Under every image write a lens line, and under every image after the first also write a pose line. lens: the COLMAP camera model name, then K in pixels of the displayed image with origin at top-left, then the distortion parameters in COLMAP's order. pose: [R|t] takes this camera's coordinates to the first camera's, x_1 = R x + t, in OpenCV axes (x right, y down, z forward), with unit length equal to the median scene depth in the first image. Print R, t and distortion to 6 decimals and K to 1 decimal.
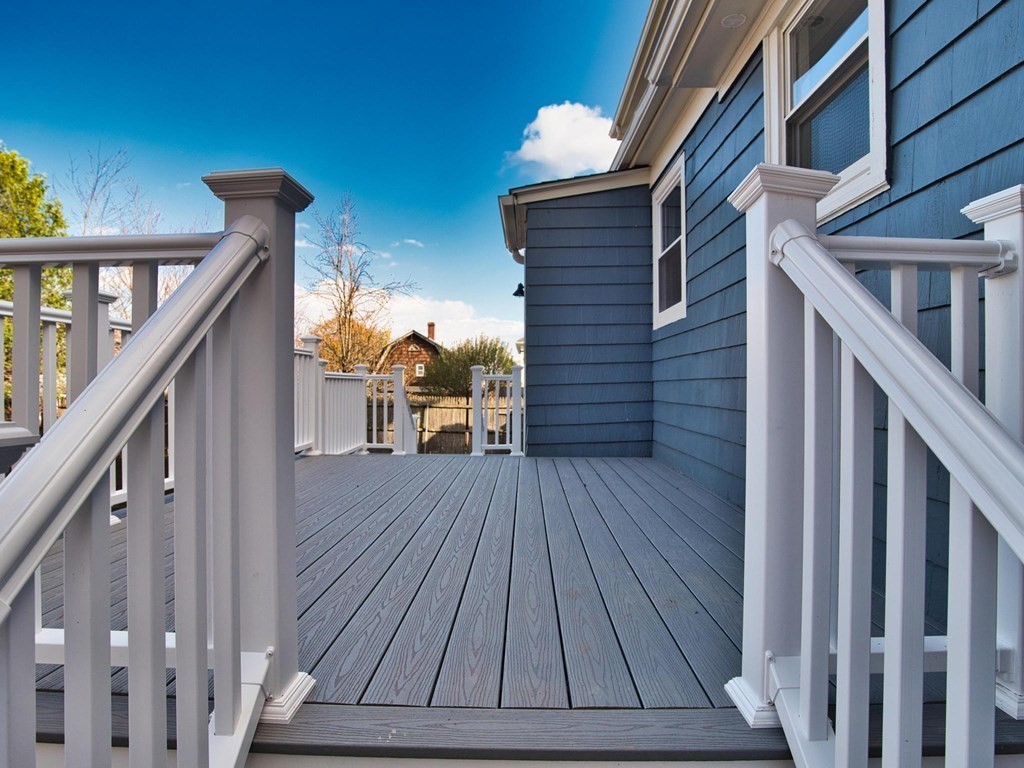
lens RADIAL K [[617.5, 0, 510.4], [0, 617.5, 383.0], [0, 0, 1]] dist [-0.102841, 0.040861]
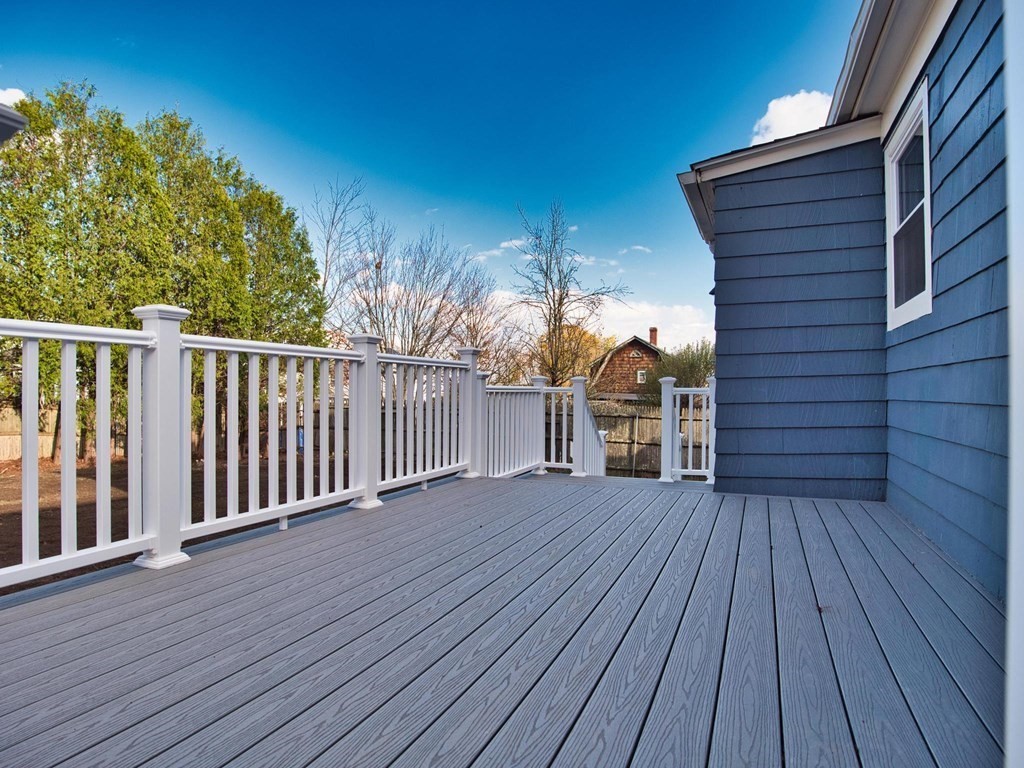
lens RADIAL K [[617.5, 0, 510.4], [0, 617.5, 383.0], [0, 0, 1]] dist [-0.102841, 0.040861]
pose [[0.934161, 0.000816, -0.356850, 0.061584], [-0.004193, 0.999953, -0.008689, -0.015095], [0.356827, 0.009613, 0.934121, 0.156077]]
